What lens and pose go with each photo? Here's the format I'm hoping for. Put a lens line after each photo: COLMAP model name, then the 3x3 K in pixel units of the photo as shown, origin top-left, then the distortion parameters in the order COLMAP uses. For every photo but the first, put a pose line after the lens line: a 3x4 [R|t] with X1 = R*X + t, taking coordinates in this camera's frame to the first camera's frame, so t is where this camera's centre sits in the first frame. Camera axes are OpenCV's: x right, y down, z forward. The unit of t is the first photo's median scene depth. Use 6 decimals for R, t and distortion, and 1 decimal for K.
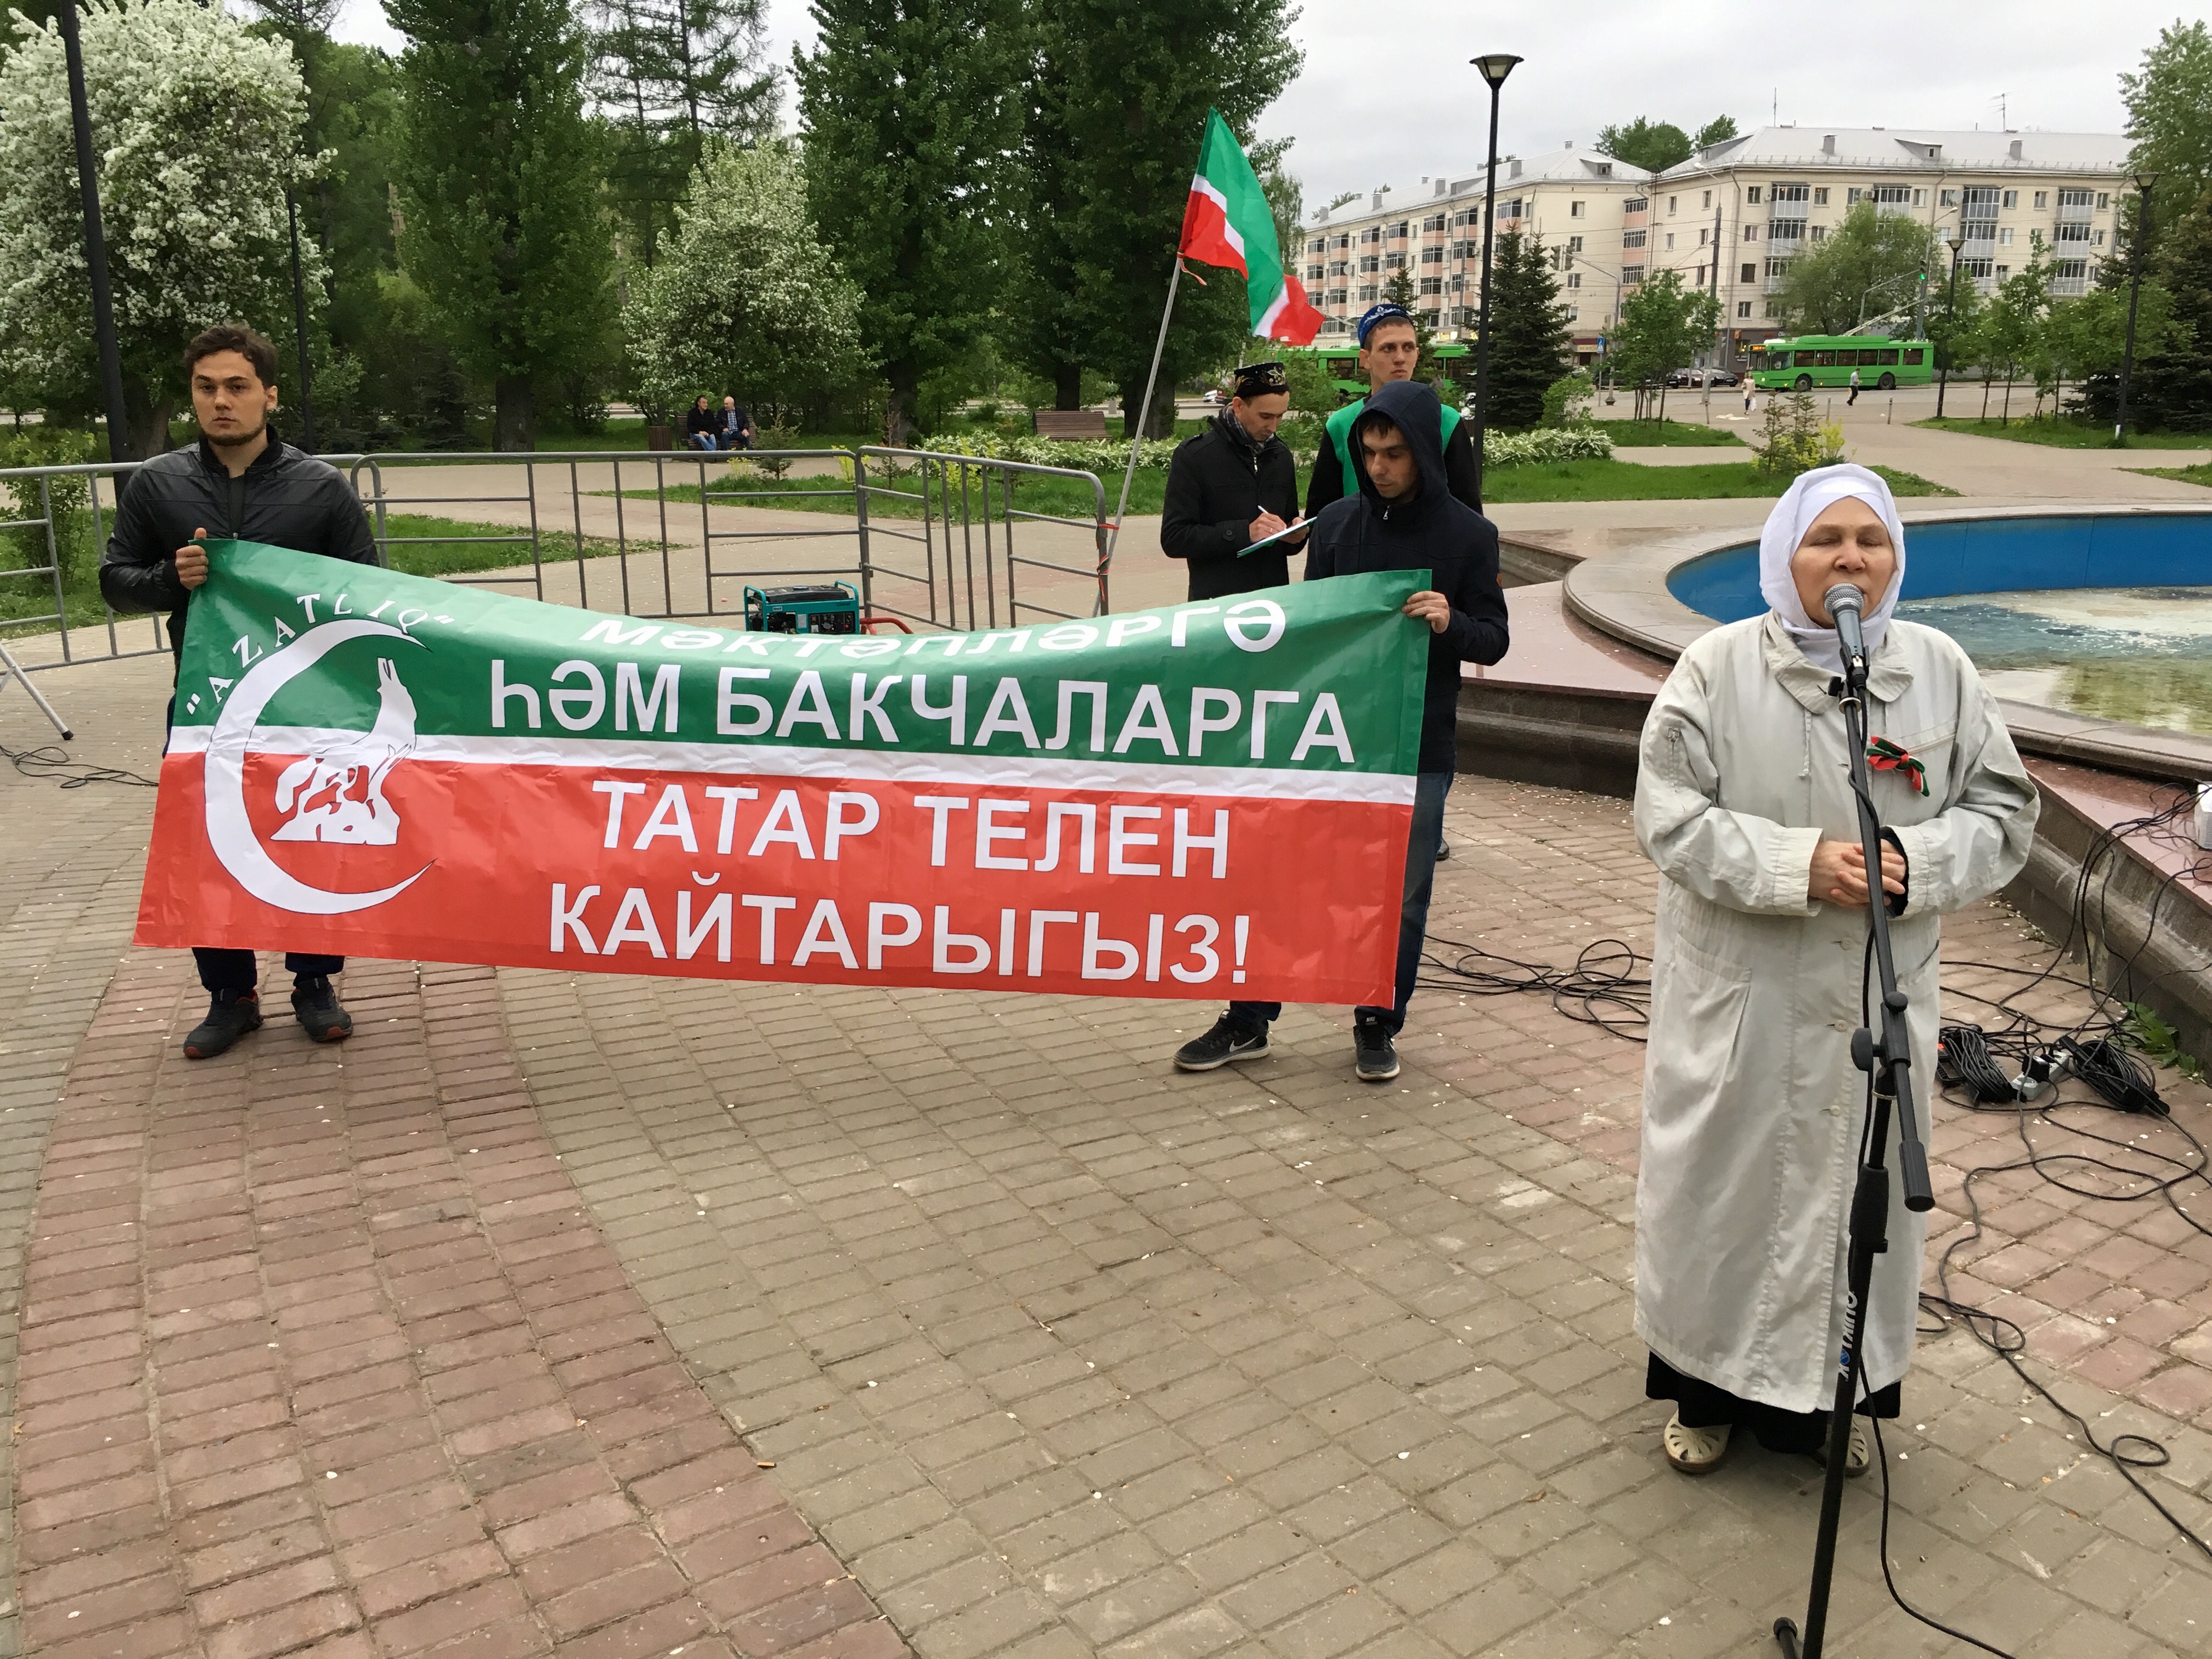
lens RADIAL K [[1889.3, 0, 1114.3], [0, 1889.3, 837.4], [0, 0, 1]] dist [0.088078, -0.096910]
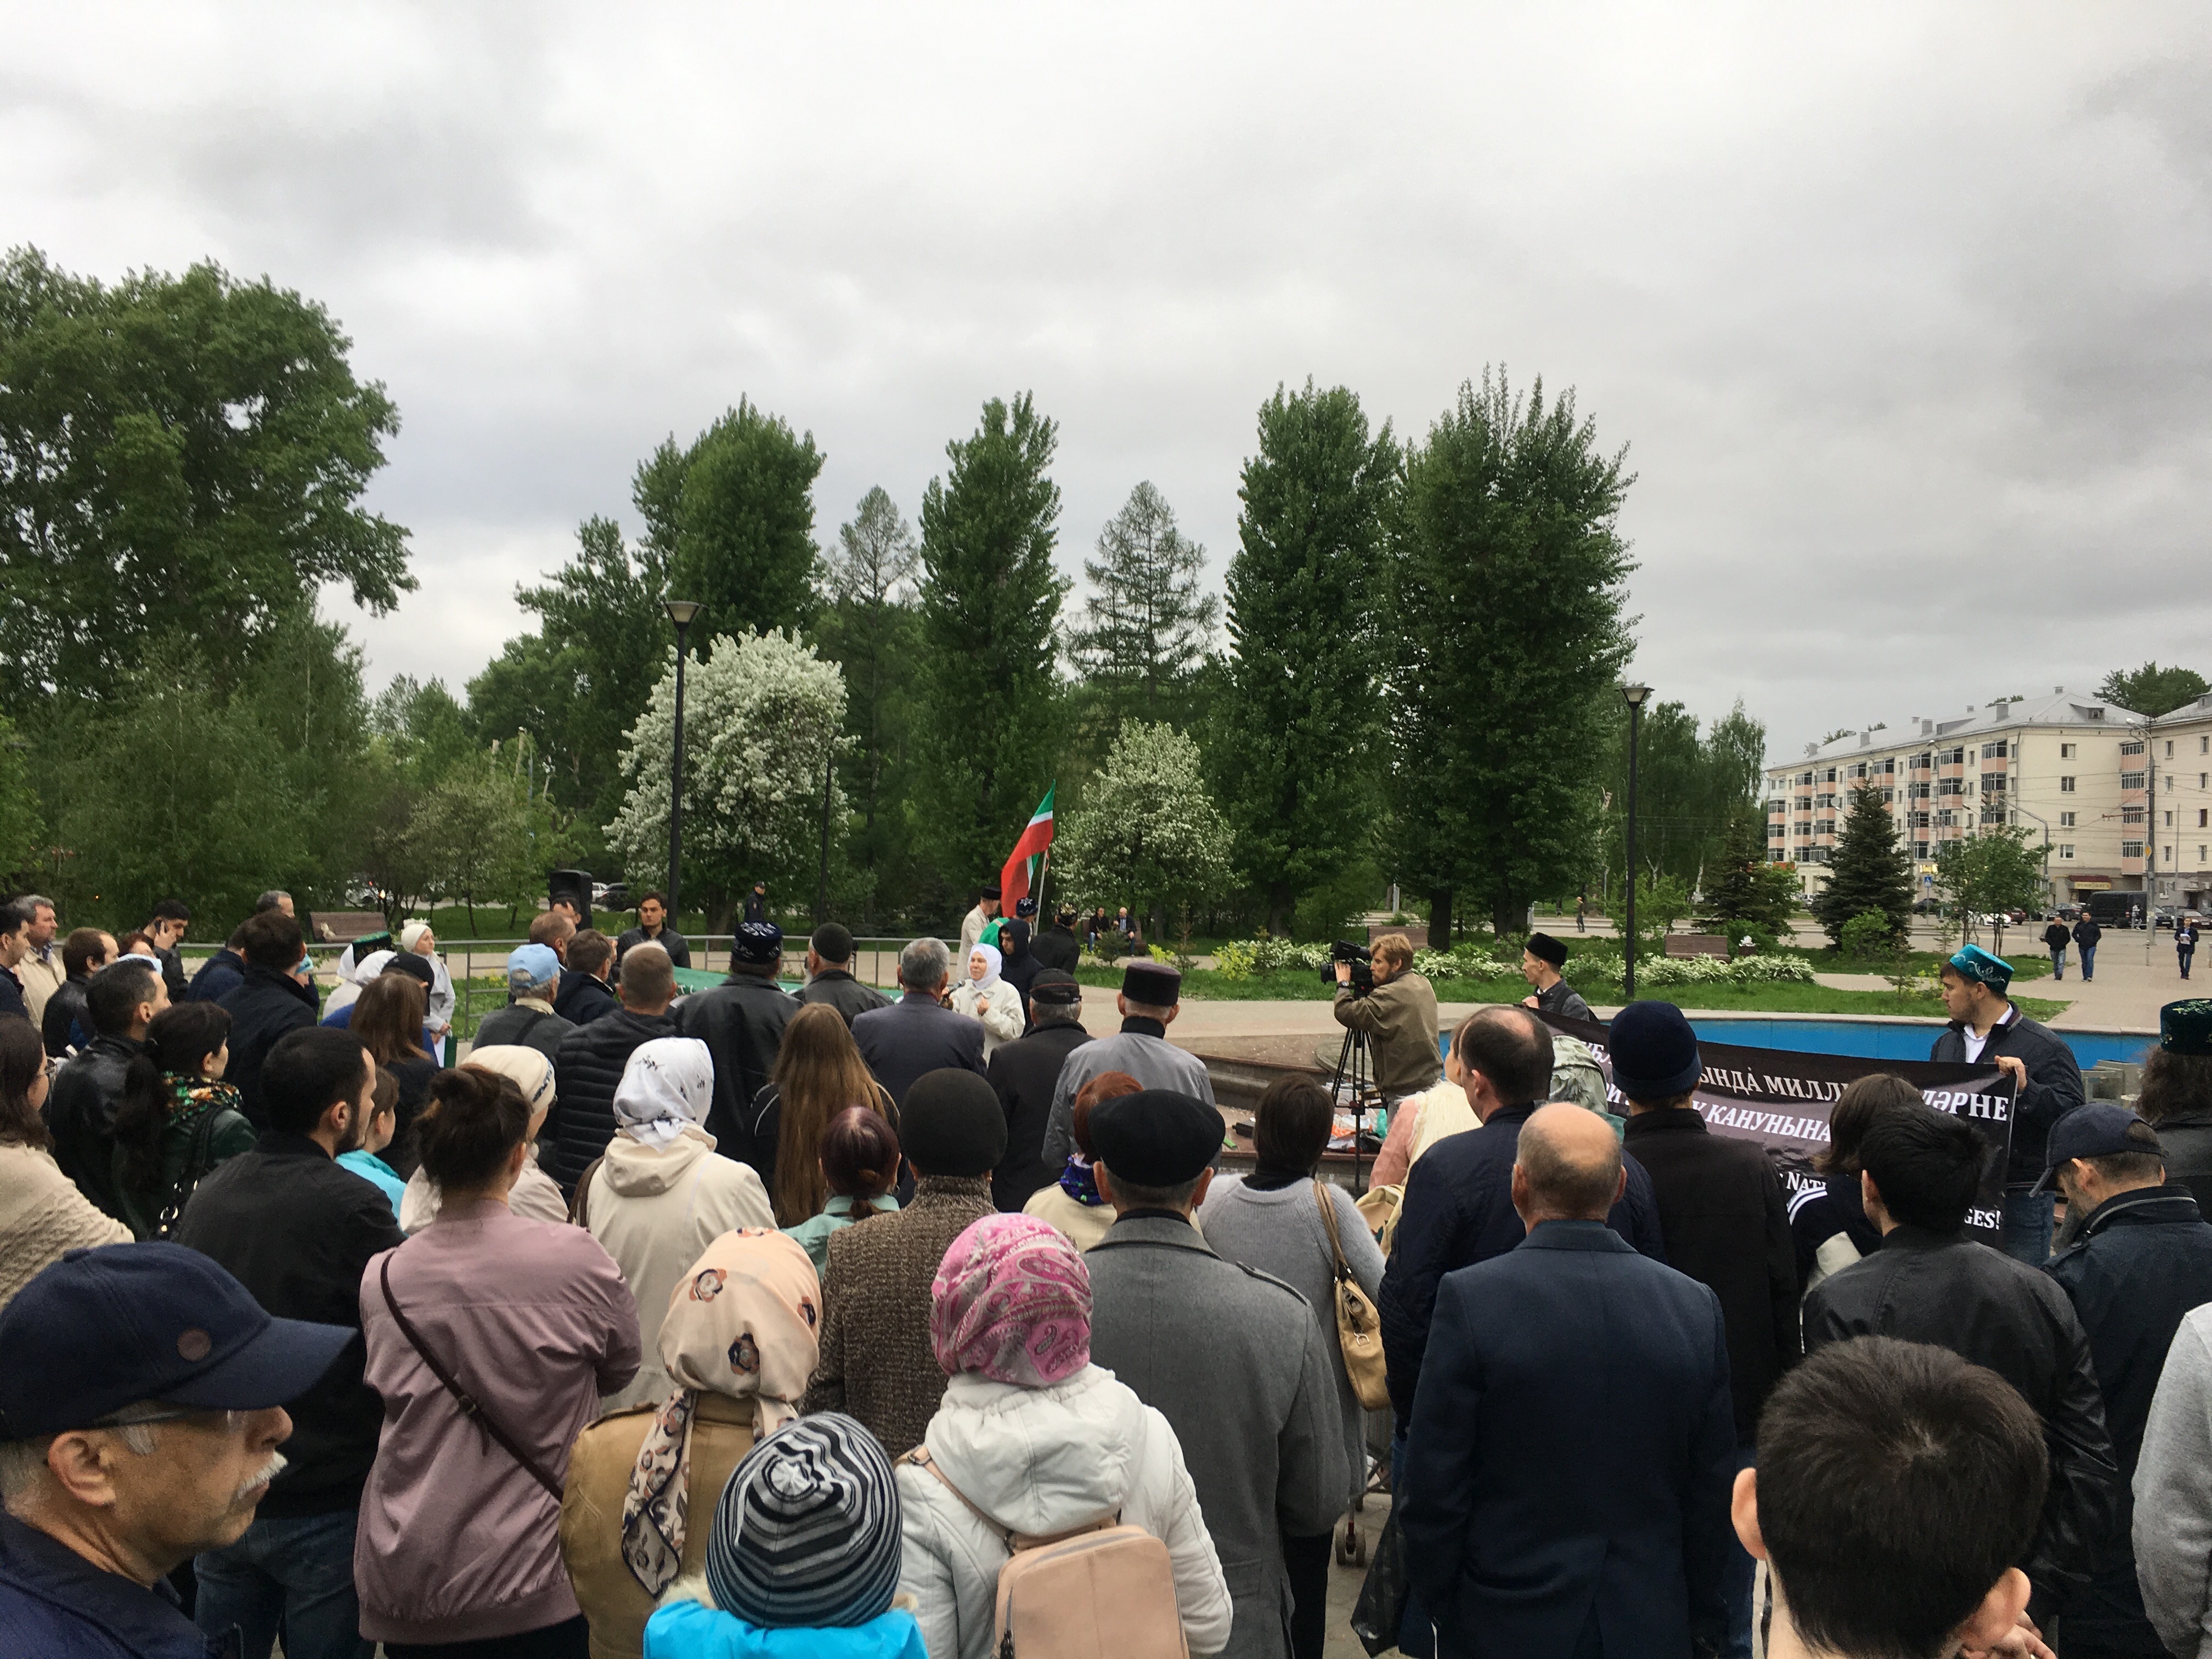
lens RADIAL K [[1889.3, 0, 1110.0], [0, 1889.3, 833.2], [0, 0, 1]] dist [0.088078, -0.096910]
pose [[0.963328, 0.020503, -0.267543, 0.090053], [-0.090287, 0.963705, -0.251238, 0.029989], [0.252682, 0.266180, 0.930215, -0.144746]]
